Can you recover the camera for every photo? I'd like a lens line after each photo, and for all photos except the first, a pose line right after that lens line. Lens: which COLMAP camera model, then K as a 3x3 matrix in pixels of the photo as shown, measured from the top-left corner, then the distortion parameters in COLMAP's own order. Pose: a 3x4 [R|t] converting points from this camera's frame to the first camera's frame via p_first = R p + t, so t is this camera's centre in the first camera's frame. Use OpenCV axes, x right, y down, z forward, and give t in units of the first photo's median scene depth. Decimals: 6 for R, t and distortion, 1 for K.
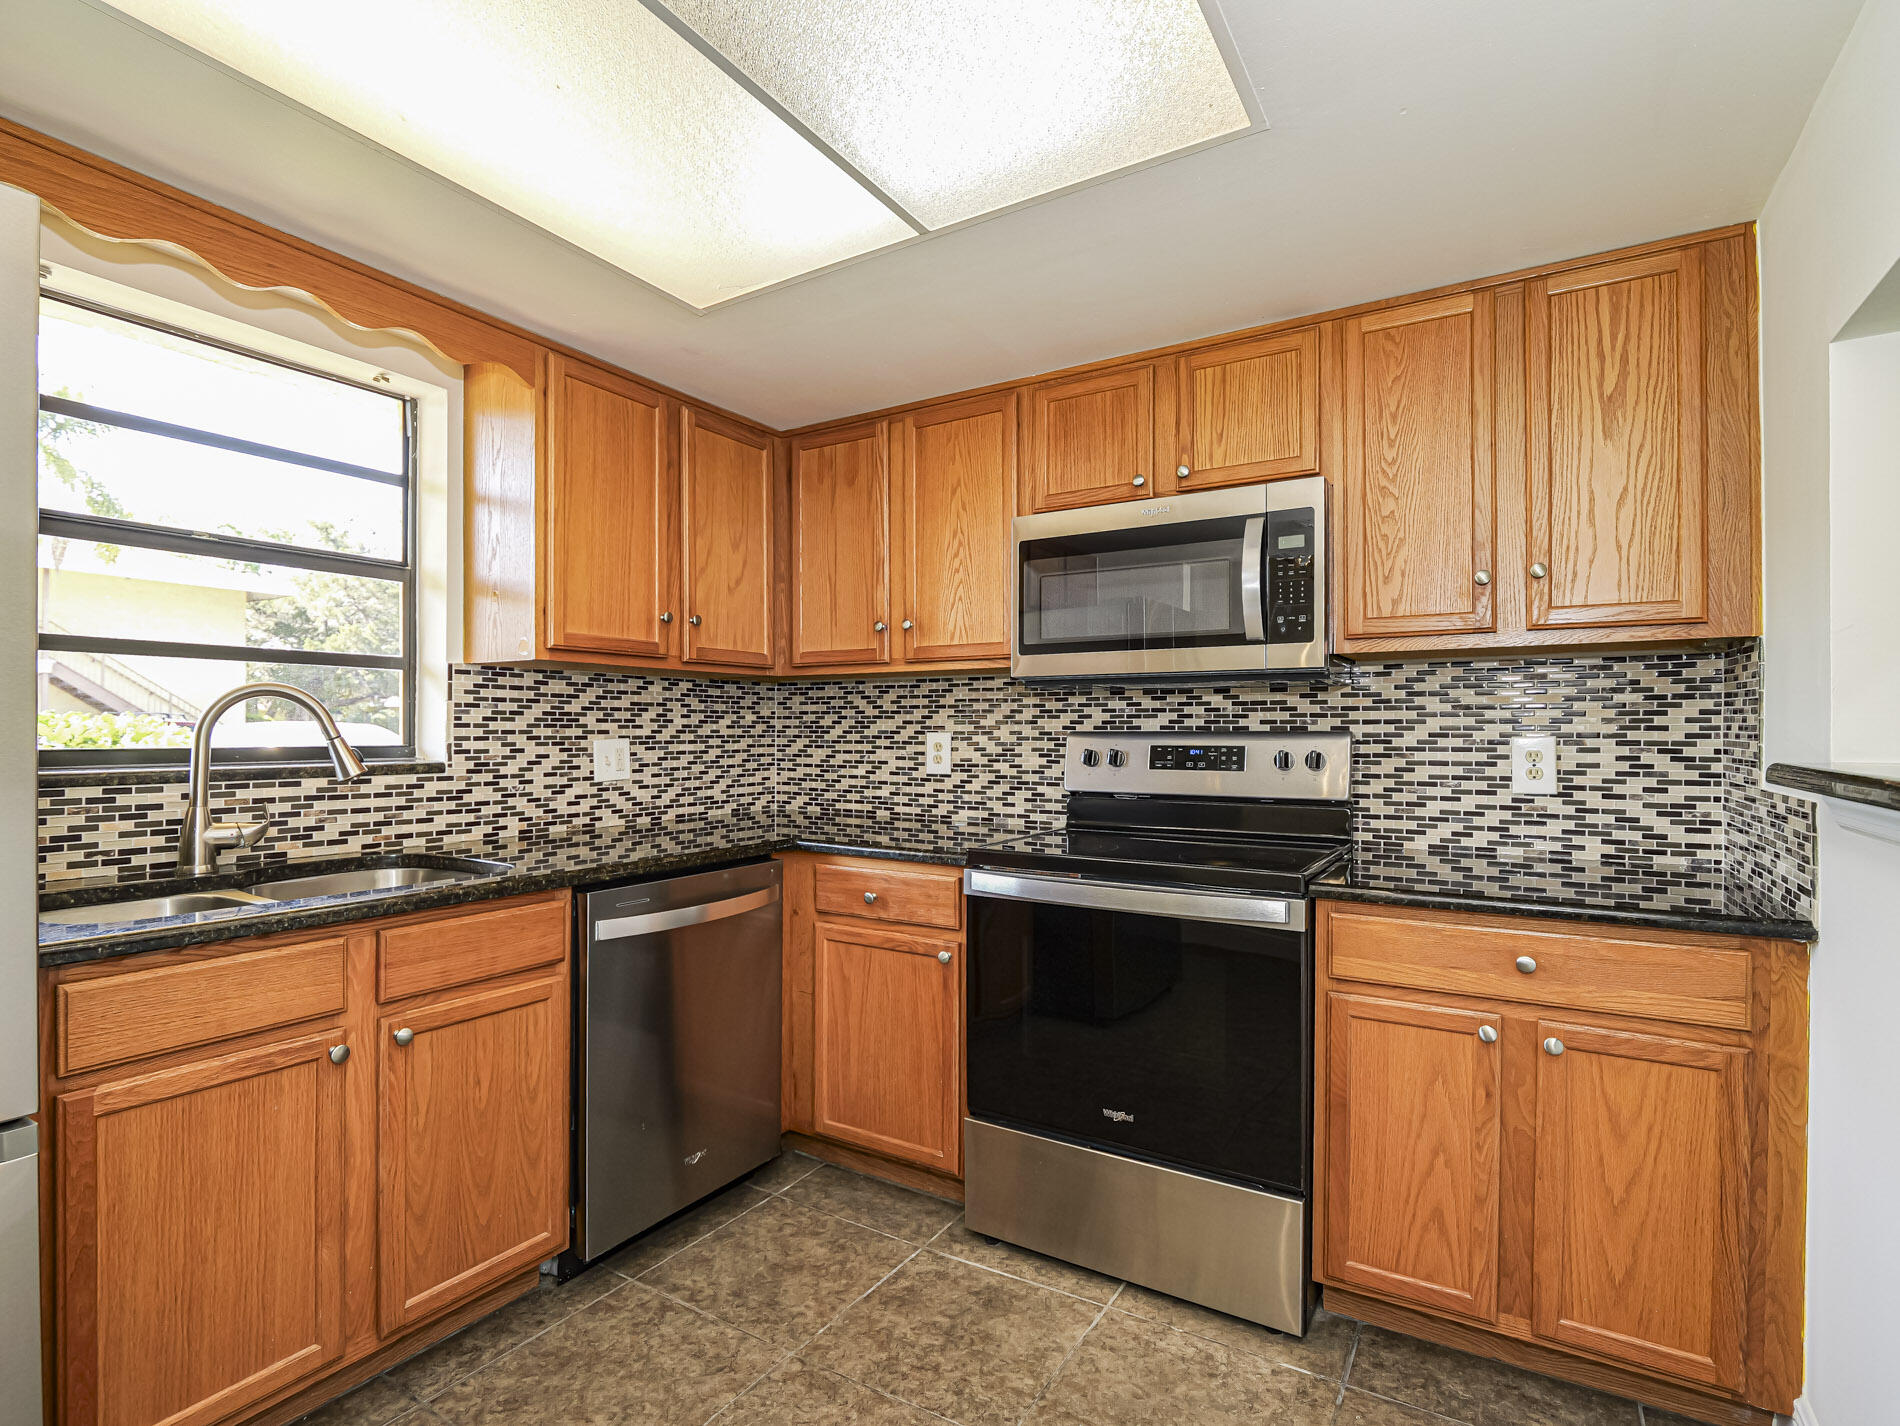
lens RADIAL K [[937.1, 0, 948.2], [0, 937.1, 723.6], [0, 0, 1]] dist [-0.007034, -0.006443]
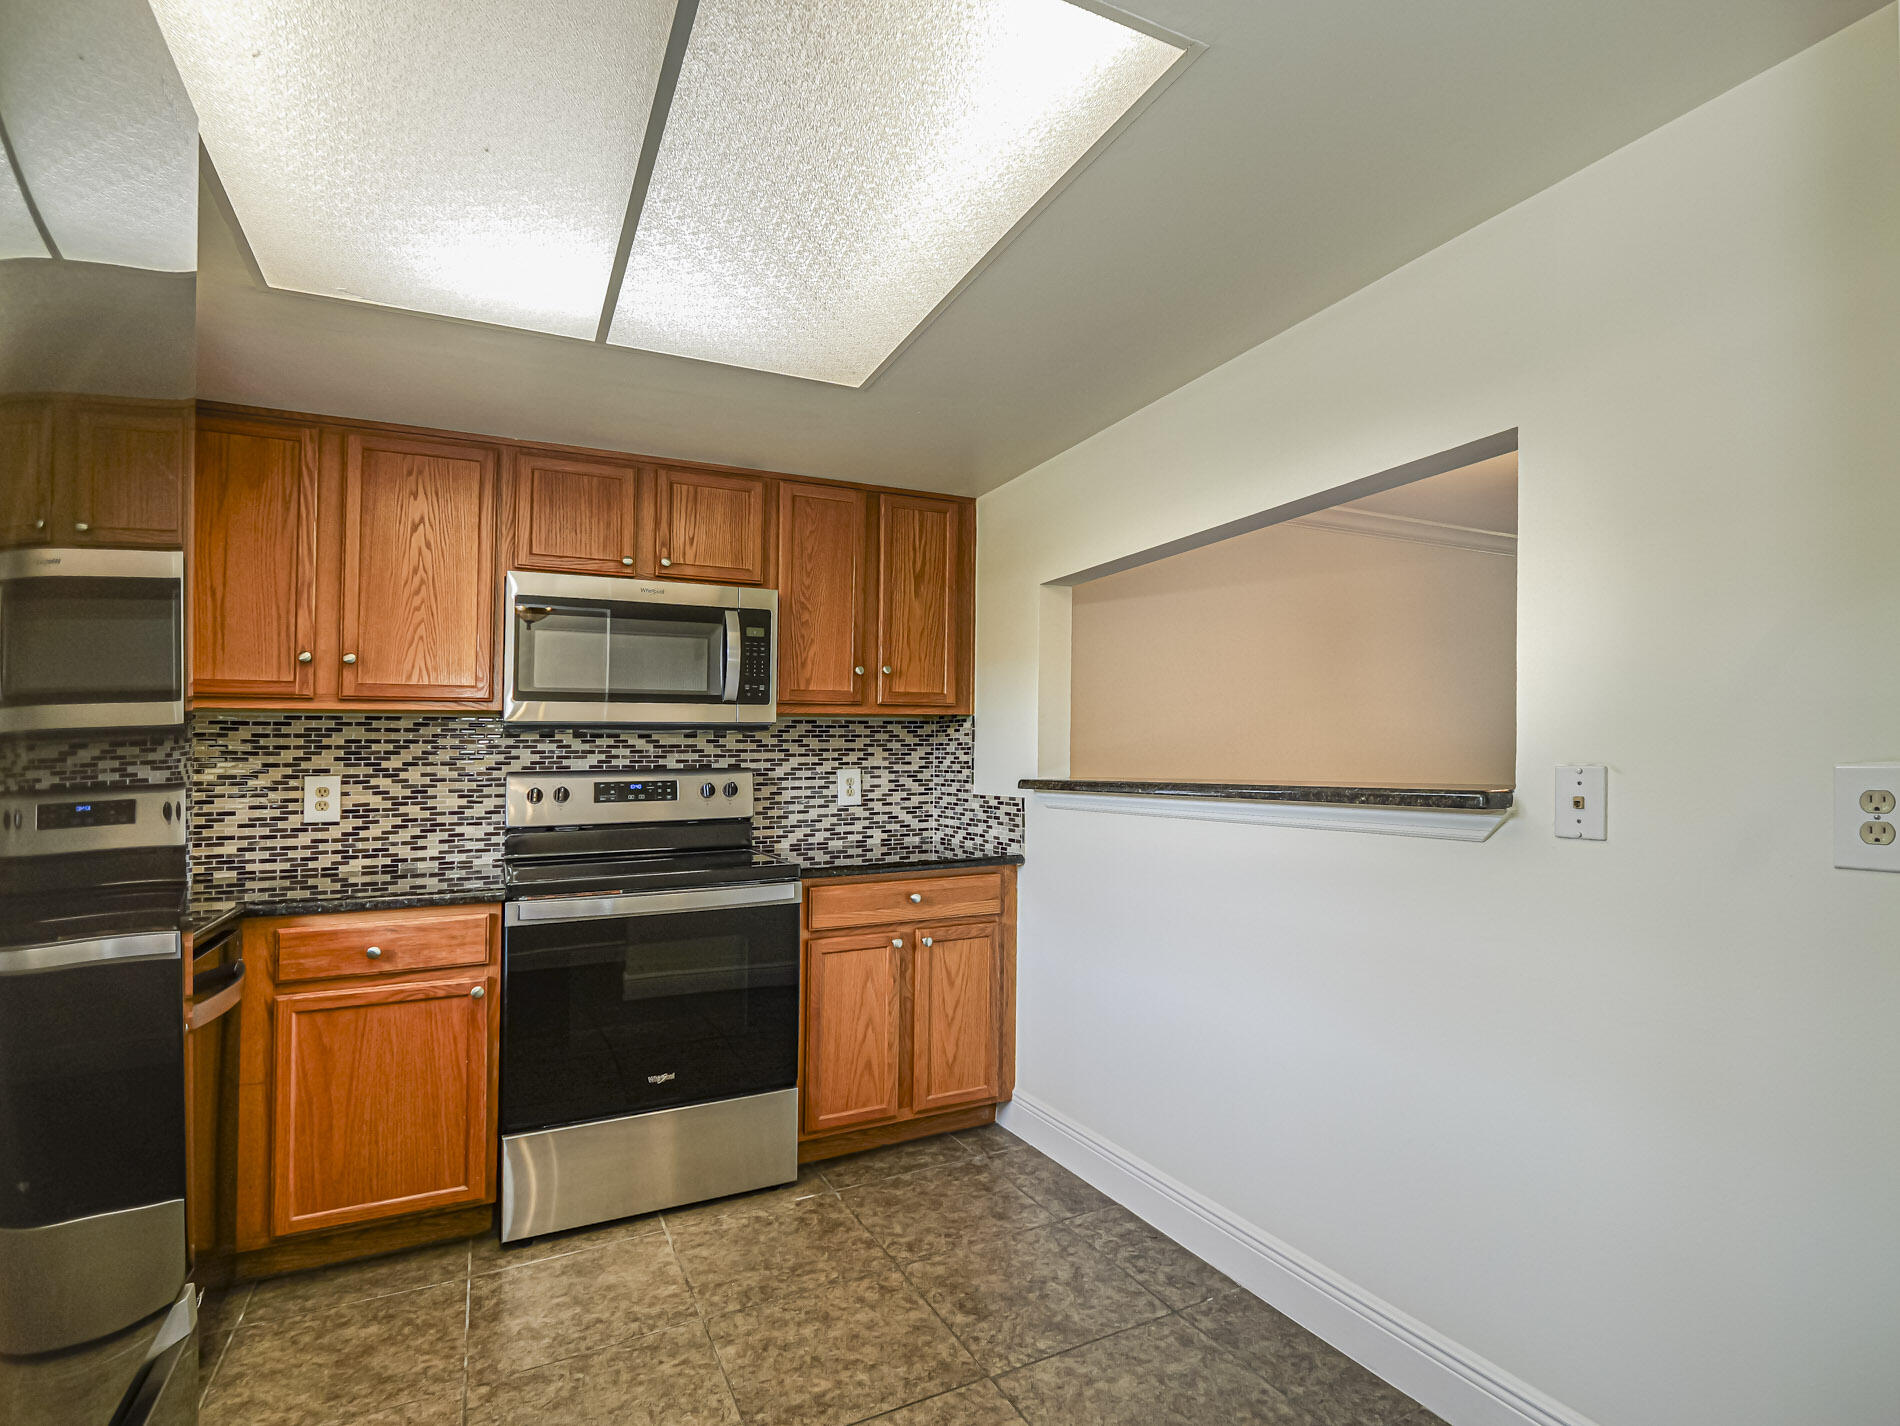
lens RADIAL K [[937.1, 0, 962.5], [0, 937.1, 770.4], [0, 0, 1]] dist [-0.007034, -0.006443]
pose [[0.519609, -0.017029, 0.854235, -0.573331], [0.007897, 0.999854, 0.015128, -0.005846], [-0.854368, -0.001115, 0.519667, 0.008980]]
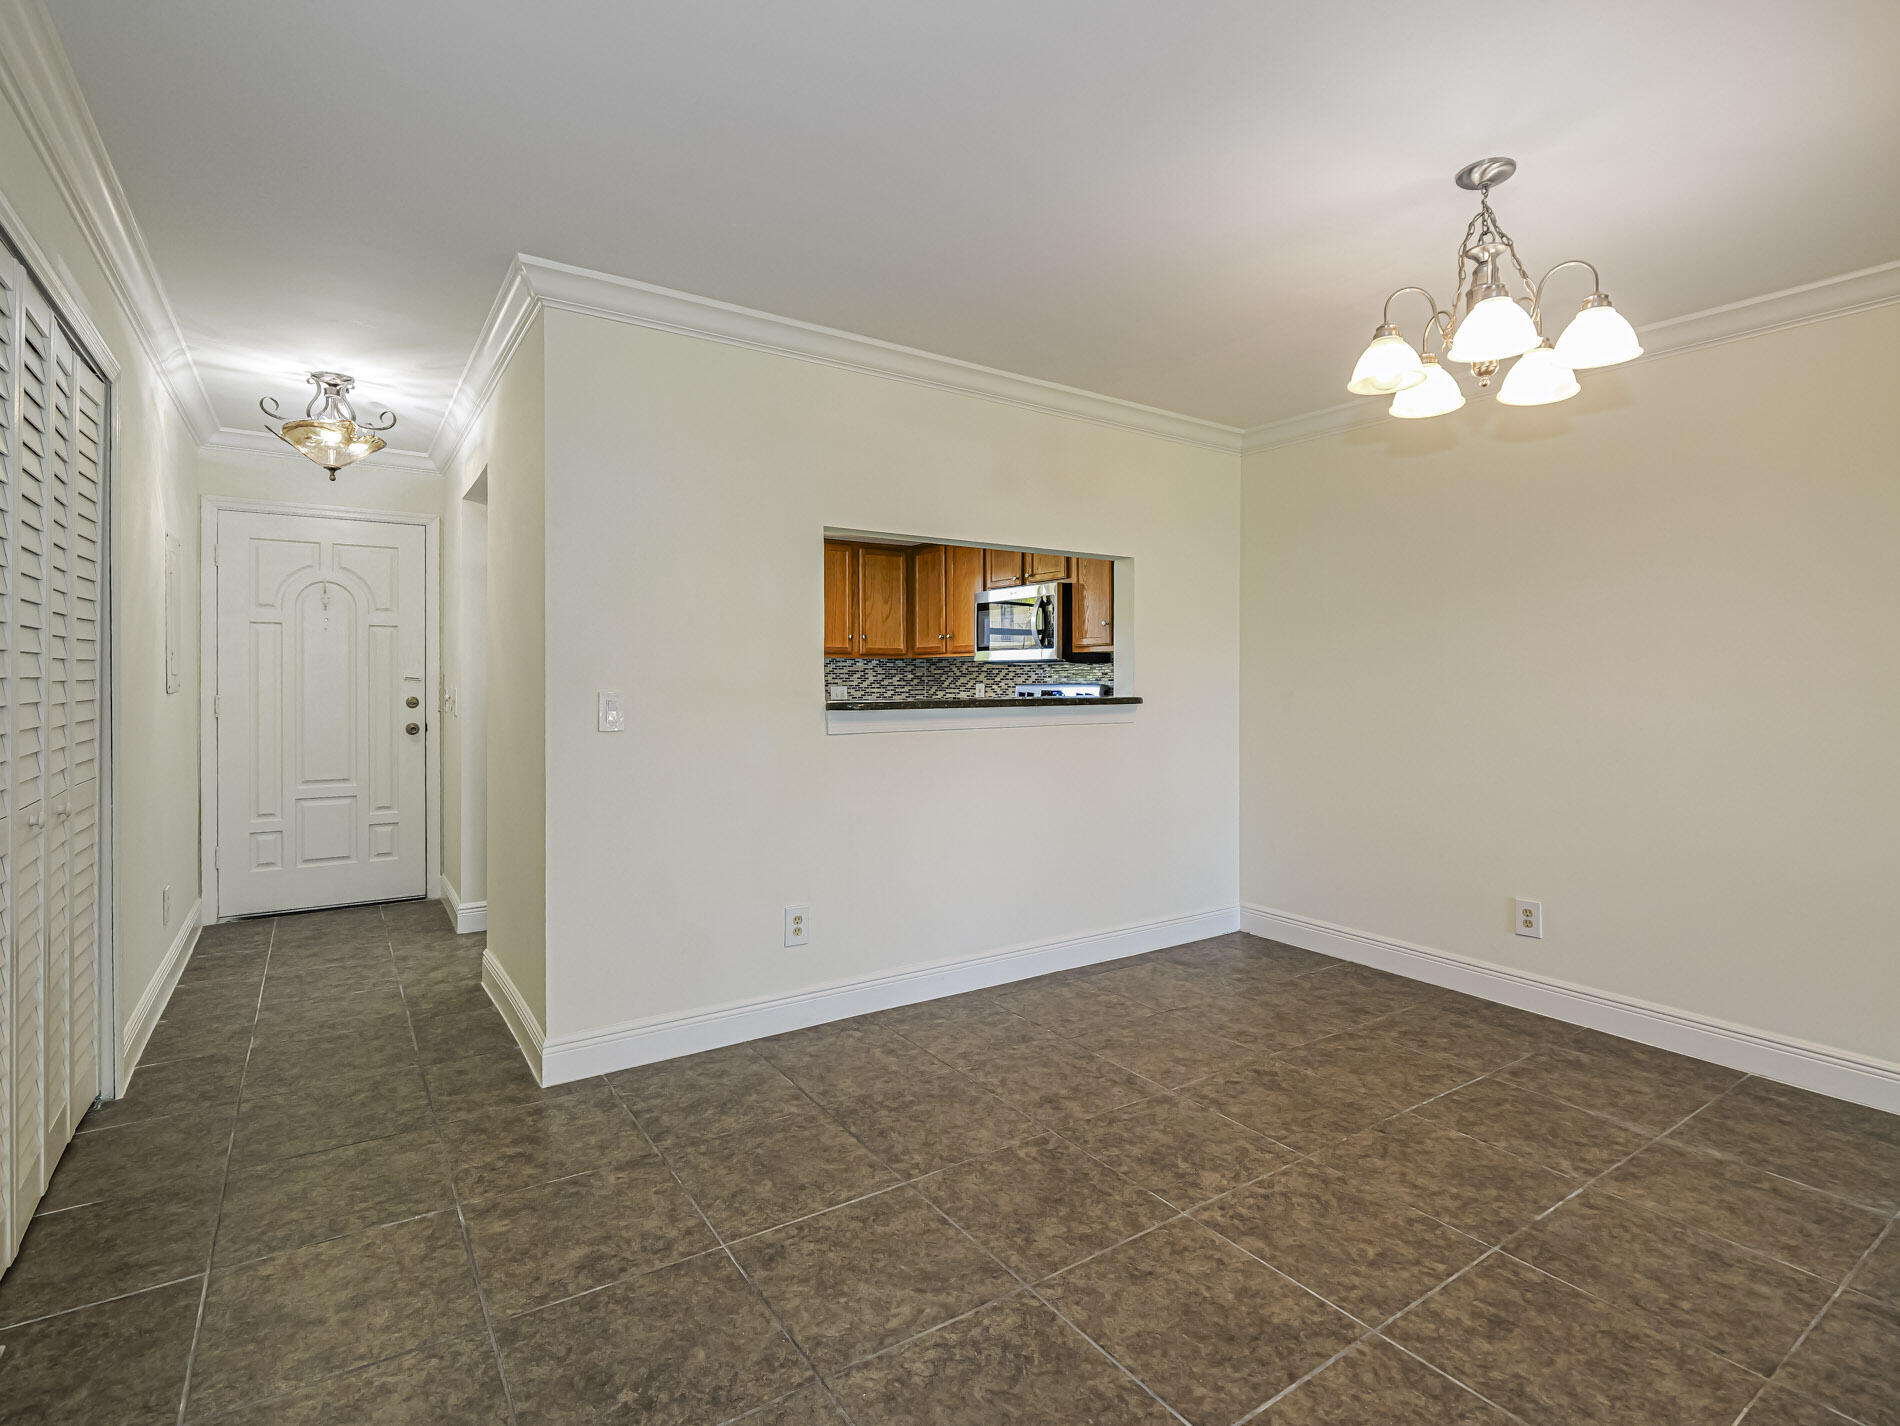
lens RADIAL K [[937.1, 0, 944.9], [0, 937.1, 696.6], [0, 0, 1]] dist [-0.007034, -0.006443]
pose [[0.916385, 0.007581, -0.400227, 0.955702], [0.002865, 0.999671, 0.025496, -0.019782], [0.400289, -0.024511, 0.916061, -1.211694]]
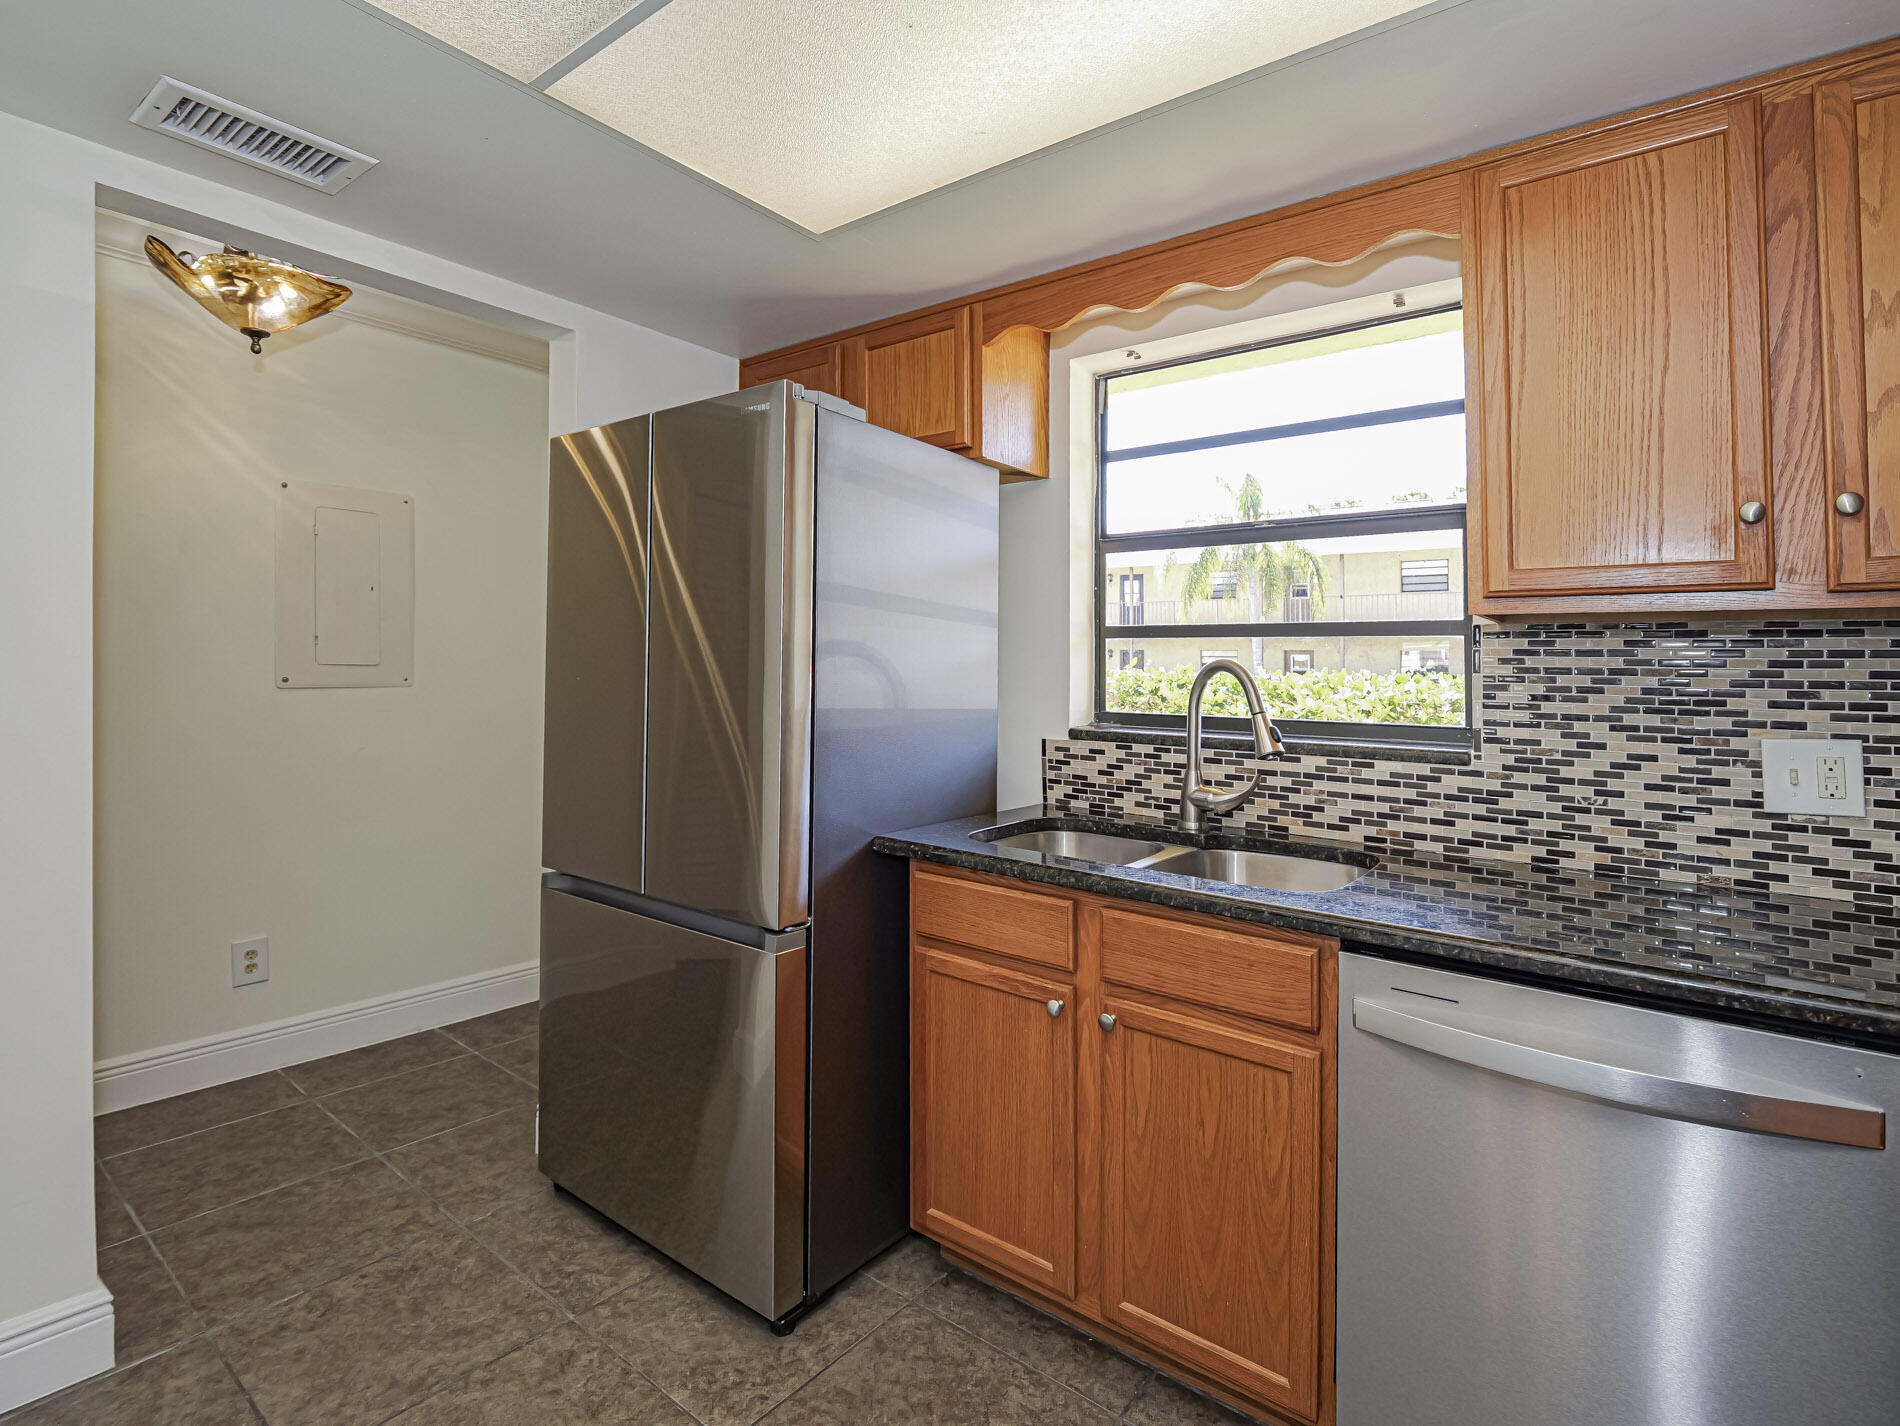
lens RADIAL K [[937.1, 0, 969.0], [0, 937.1, 676.3], [0, 0, 1]] dist [-0.007034, -0.006443]
pose [[-0.107835, -0.003108, -0.994164, 0.276266], [-0.014718, 0.999891, -0.001530, -0.014505], [0.994060, 0.014467, -0.107869, 0.655631]]
